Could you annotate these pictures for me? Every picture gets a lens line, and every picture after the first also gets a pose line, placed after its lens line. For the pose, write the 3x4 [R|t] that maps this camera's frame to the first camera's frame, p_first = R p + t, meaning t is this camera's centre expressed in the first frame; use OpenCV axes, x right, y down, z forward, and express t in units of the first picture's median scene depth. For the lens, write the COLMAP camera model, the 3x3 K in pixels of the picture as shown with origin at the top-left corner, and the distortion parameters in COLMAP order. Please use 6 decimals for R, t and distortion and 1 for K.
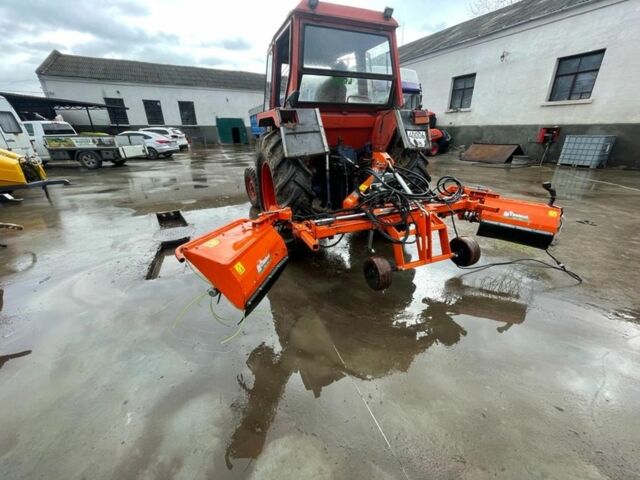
lens RADIAL K [[256.0, 0, 320.6], [0, 256.0, 240.7], [0, 0, 1]] dist [-0.004382, 0.000615]
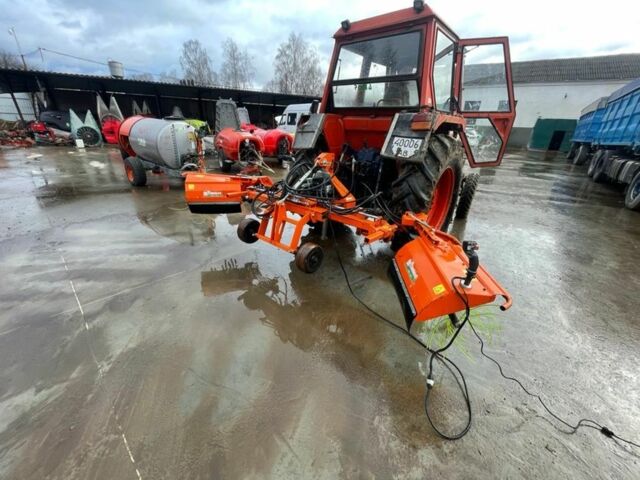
lens RADIAL K [[256.0, 0, 320.0], [0, 256.0, 241.2], [0, 0, 1]] dist [-0.004382, 0.000615]
pose [[0.441743, 0.393501, -0.806238, 0.557434], [-0.392013, 0.893004, 0.221063, -0.103785], [0.806963, 0.218403, 0.548736, 0.197652]]
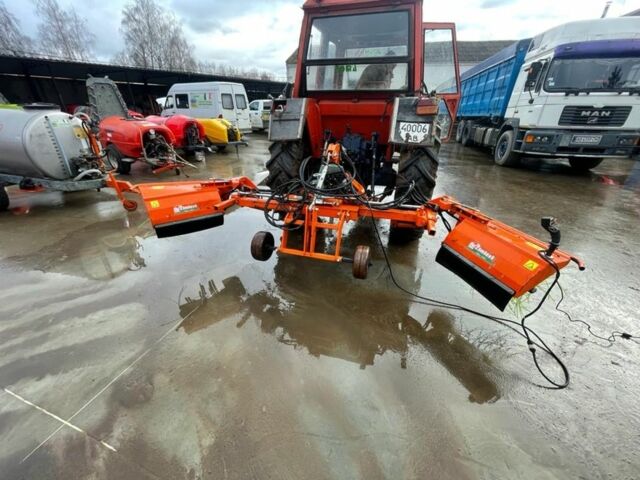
lens RADIAL K [[256.0, 0, 320.6], [0, 256.0, 240.5], [0, 0, 1]] dist [-0.004382, 0.000615]
pose [[0.764008, 0.311753, -0.564891, 0.387531], [-0.269416, 0.949685, 0.159732, -0.056981], [0.586265, 0.030154, 0.809558, 0.072392]]
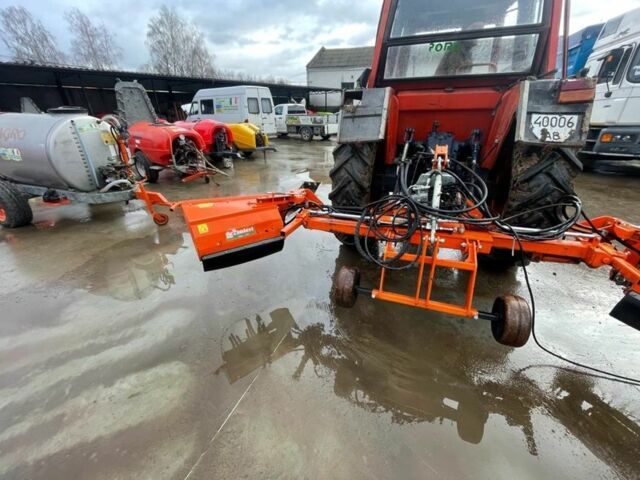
lens RADIAL K [[256.0, 0, 320.9], [0, 256.0, 240.4], [0, 0, 1]] dist [-0.004382, 0.000615]
pose [[0.730465, 0.305273, -0.610926, 0.225445], [-0.264558, 0.951177, 0.158969, -0.048015], [0.629627, 0.045504, 0.775563, 0.098761]]
